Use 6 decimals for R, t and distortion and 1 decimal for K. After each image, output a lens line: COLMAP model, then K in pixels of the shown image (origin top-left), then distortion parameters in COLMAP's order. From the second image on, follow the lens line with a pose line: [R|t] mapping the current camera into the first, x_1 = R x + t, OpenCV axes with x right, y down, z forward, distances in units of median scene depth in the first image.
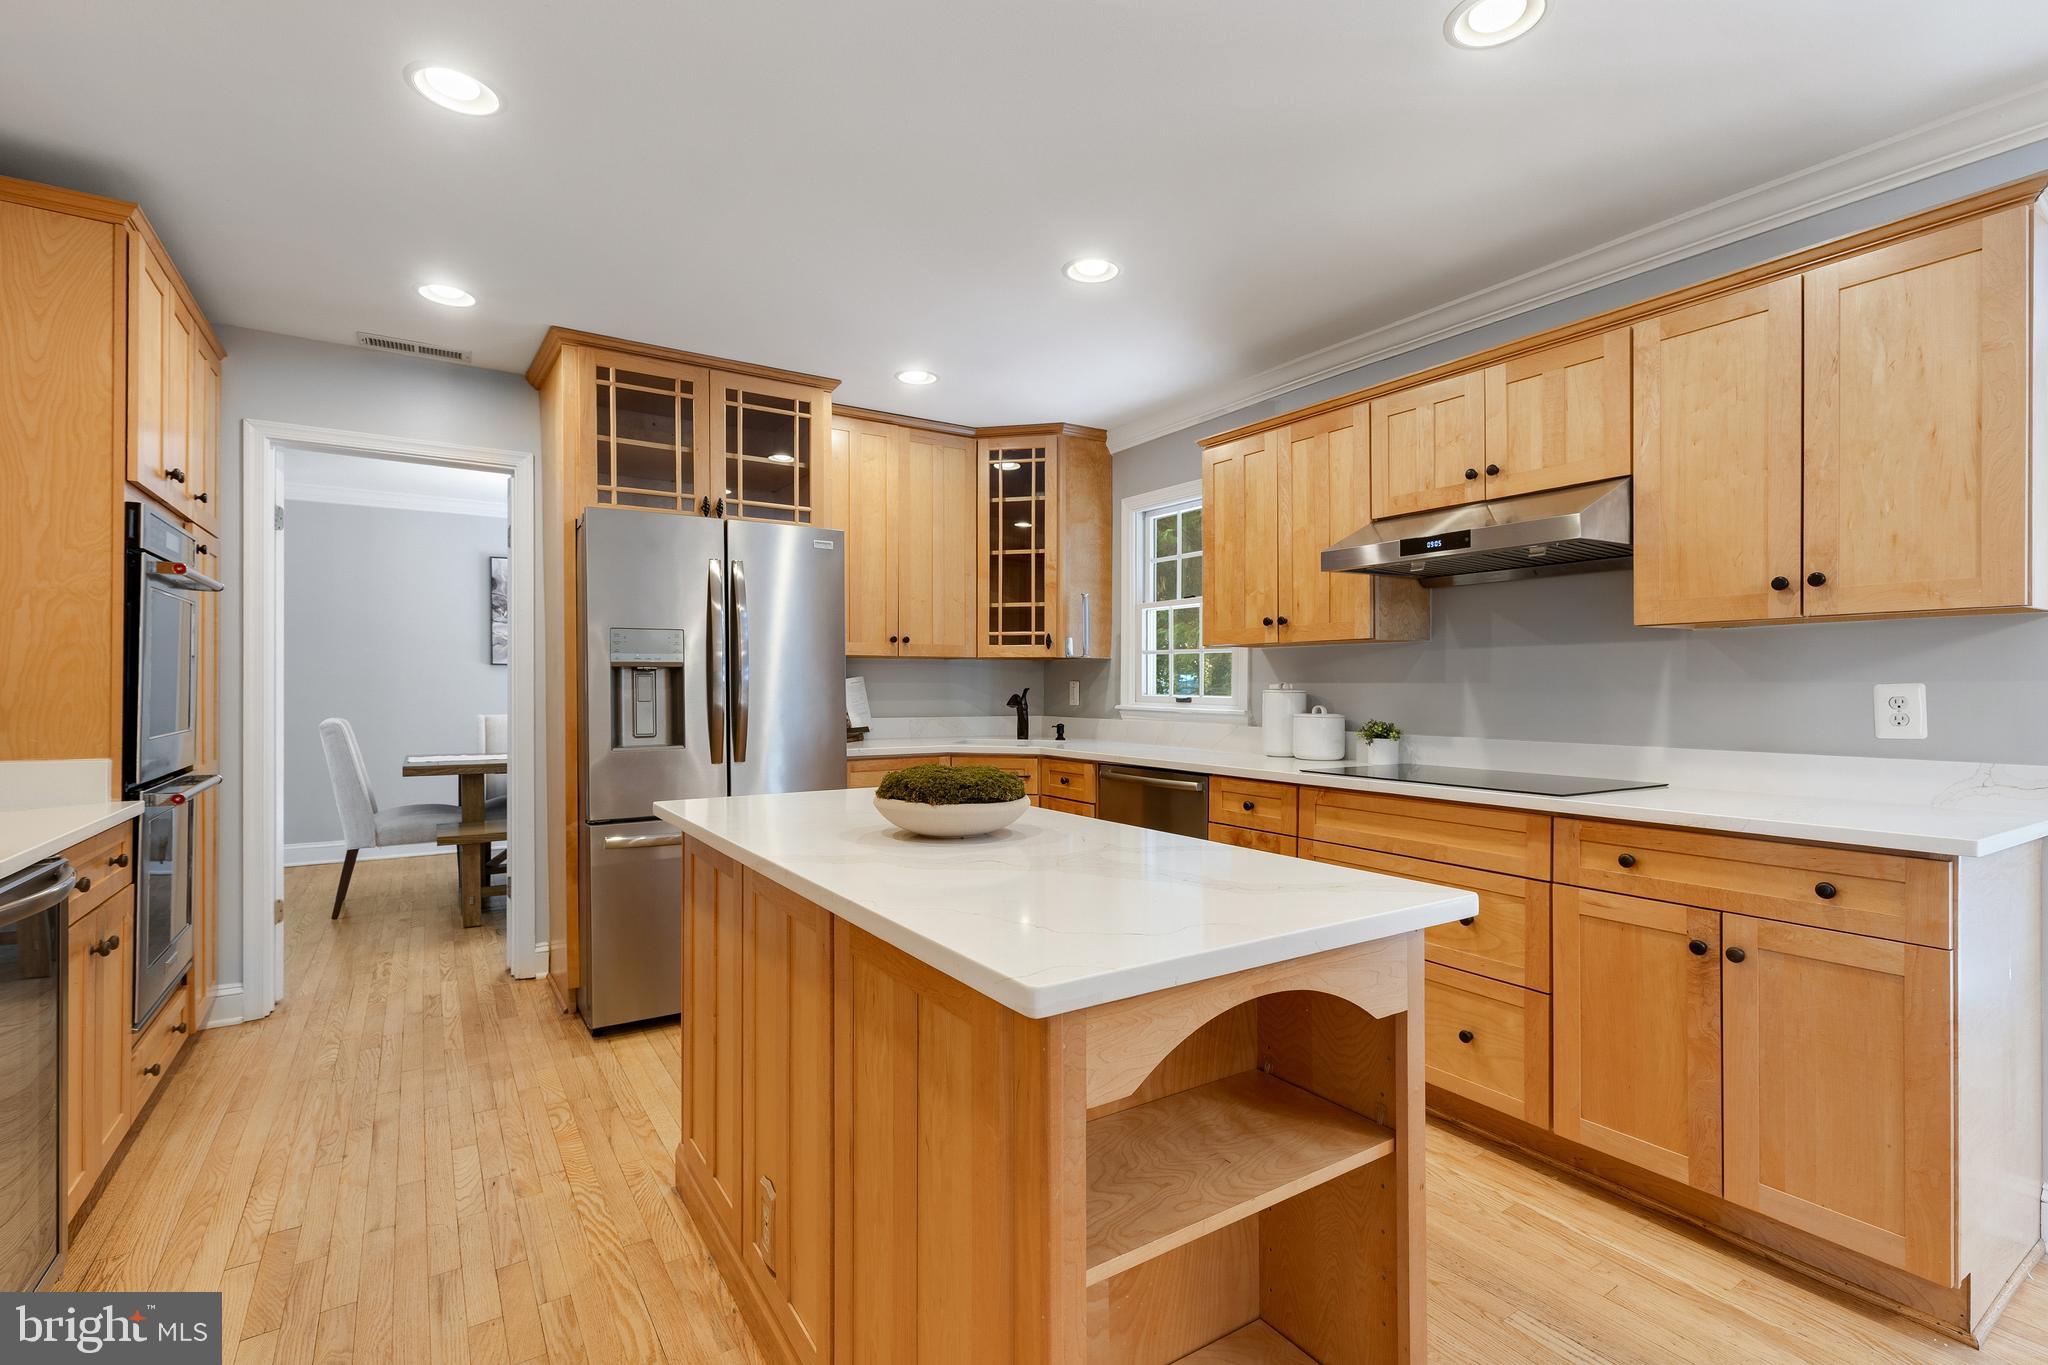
lens RADIAL K [[932.3, 0, 1047.0], [0, 932.3, 694.5], [0, 0, 1]] dist [0.004081, -0.000863]
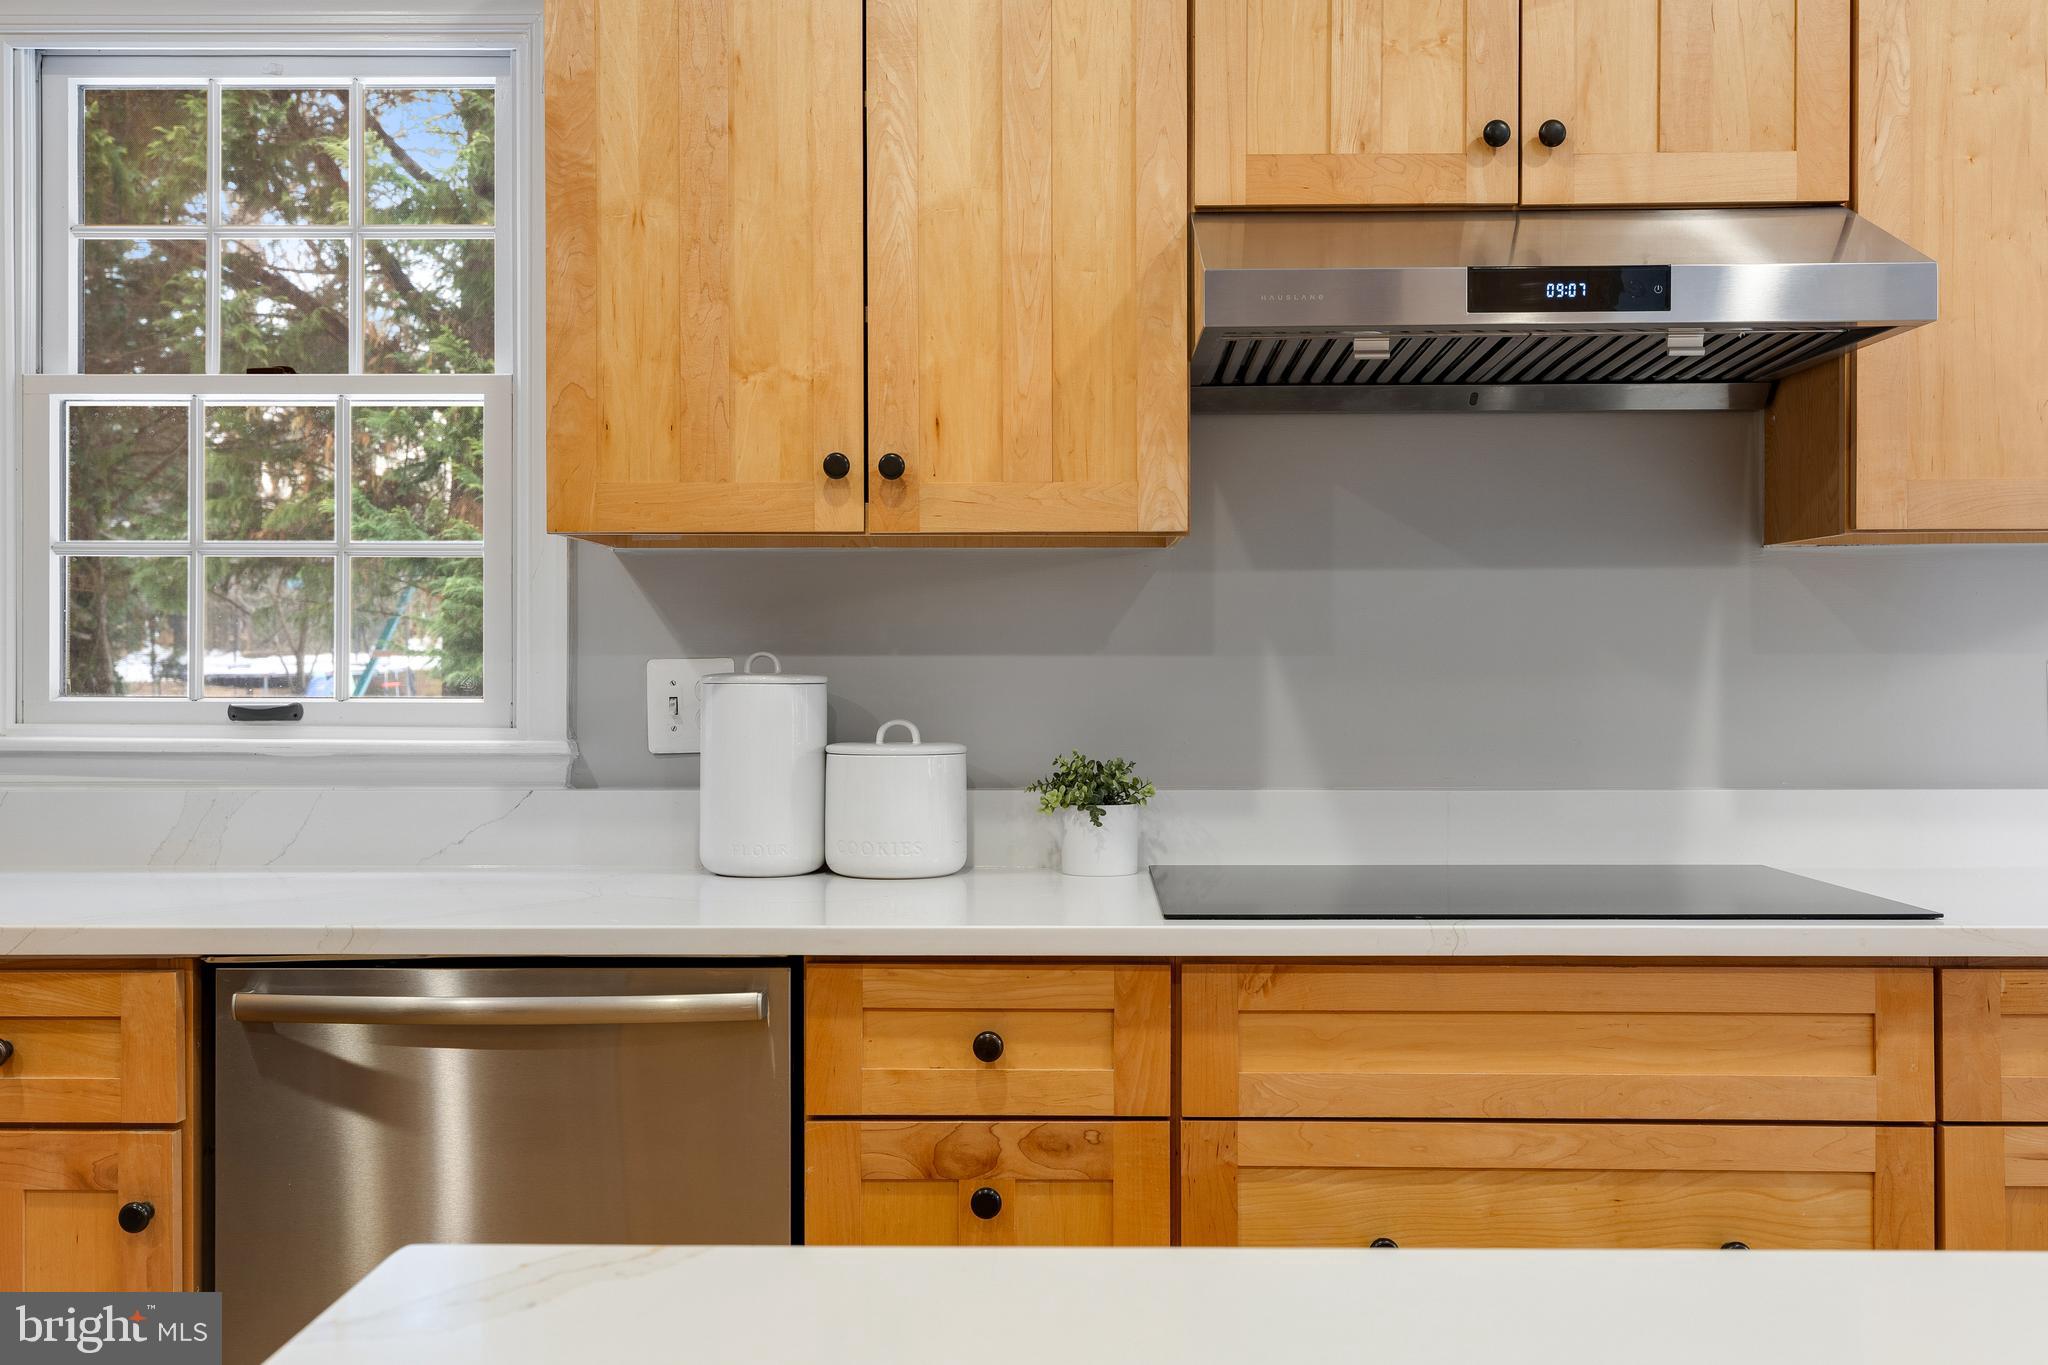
lens RADIAL K [[2039.3, 0, 1037.5], [0, 2039.3, 662.2], [0, 0, 1]] dist [-0.012479, 0.000000]
pose [[0.581595, -0.003268, 0.813472, -0.314086], [0.010276, 0.999942, -0.003330, -0.006960], [-0.813413, 0.010296, 0.581595, 0.553486]]
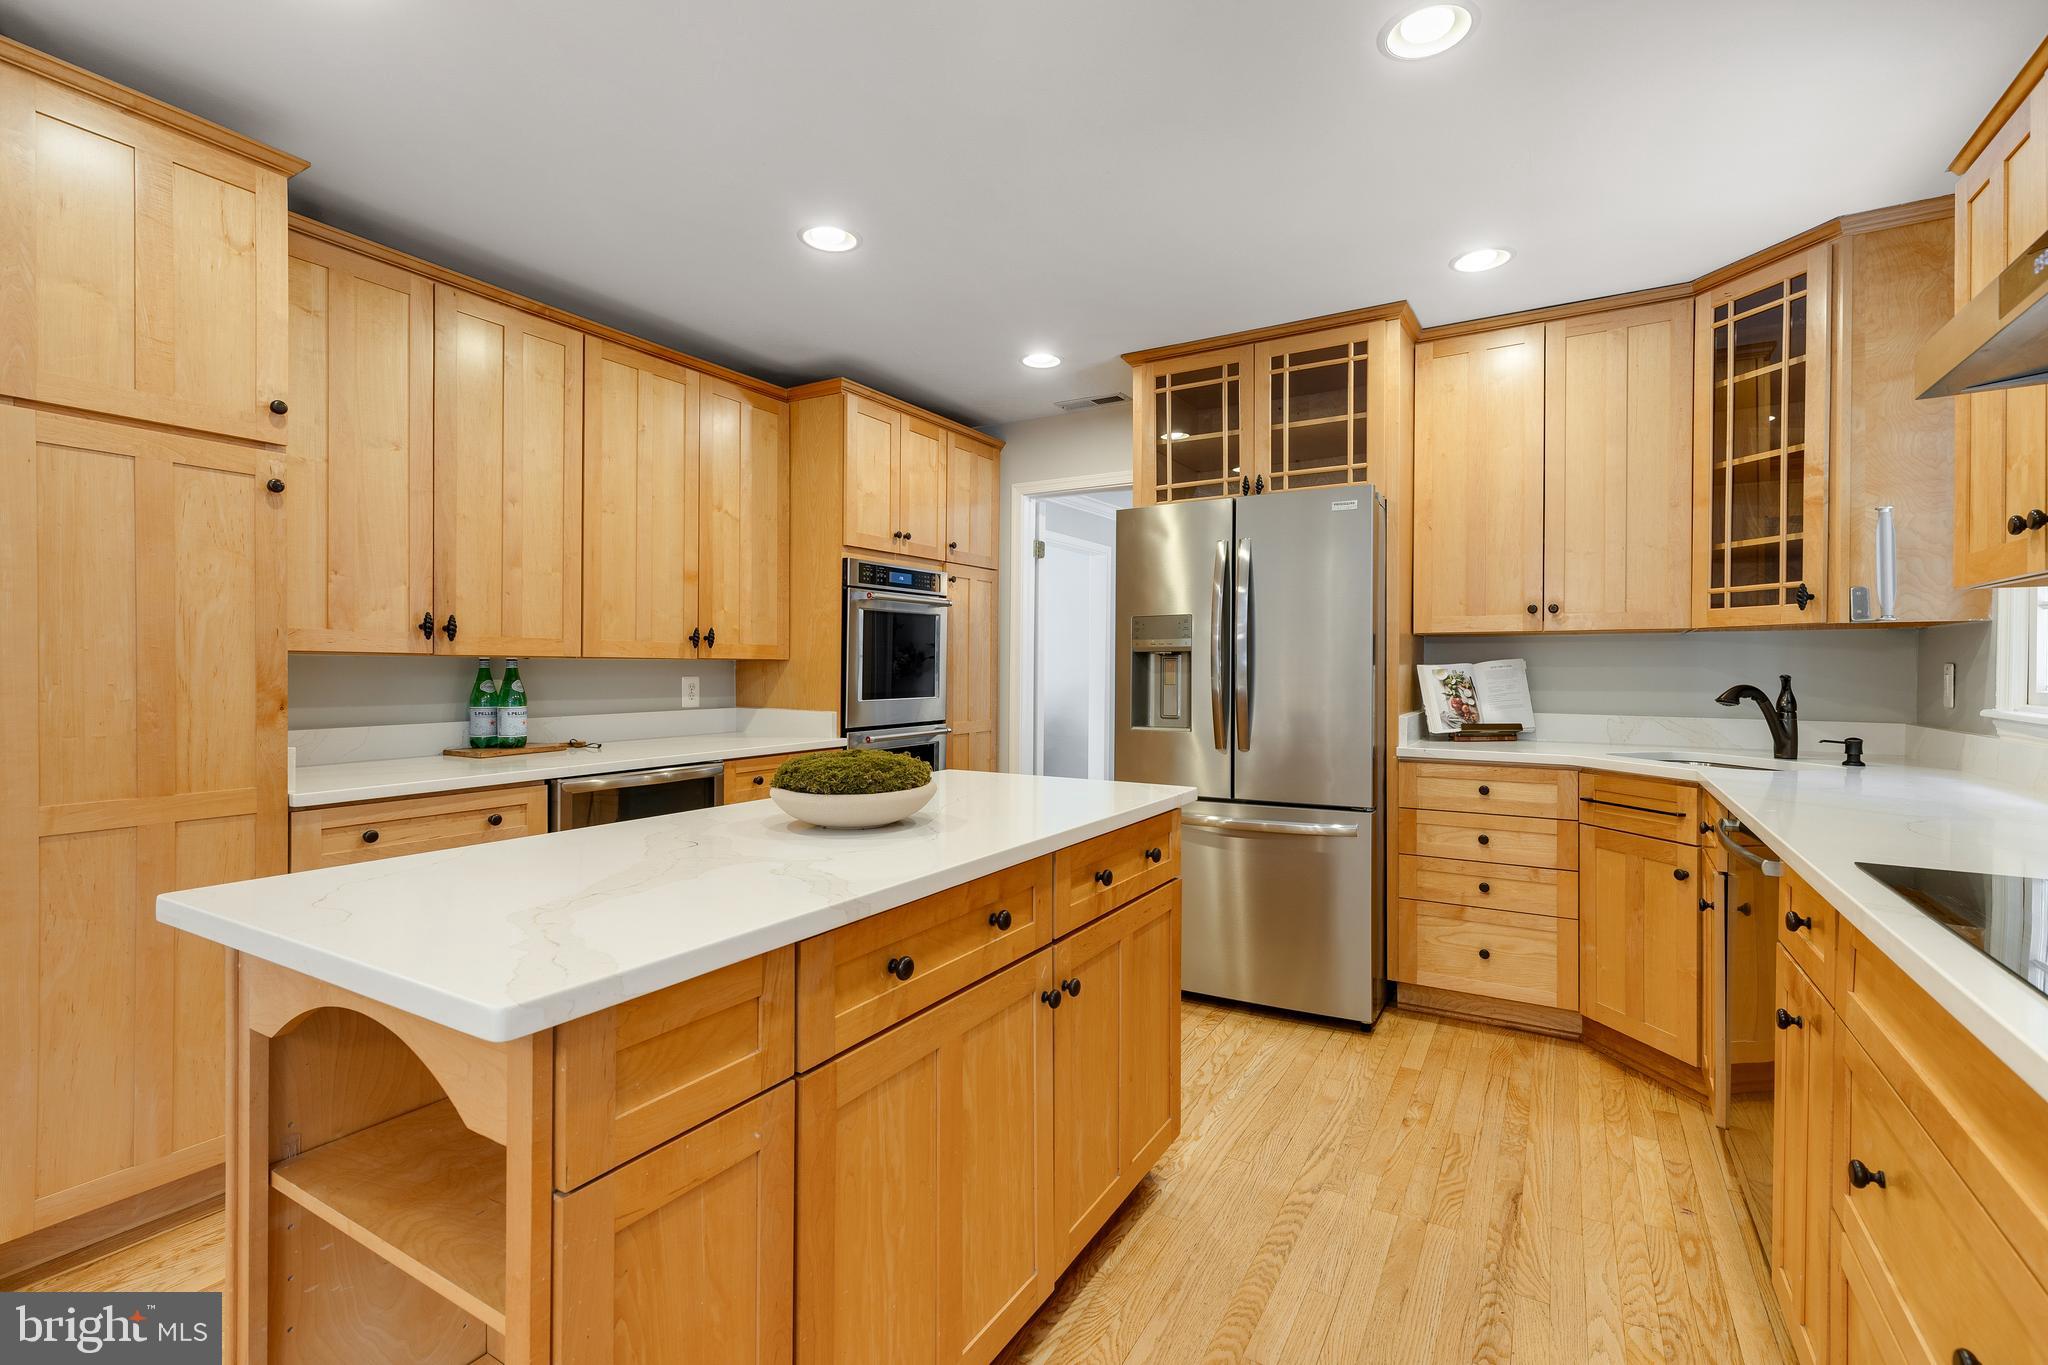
lens RADIAL K [[932.3, 0, 1049.6], [0, 932.3, 679.8], [0, 0, 1]] dist [0.004081, -0.000863]
pose [[0.427201, 0.011379, -0.904085, 0.460335], [-0.012144, 0.999903, 0.006847, -0.003538], [0.904075, 0.008054, 0.427298, 0.426927]]
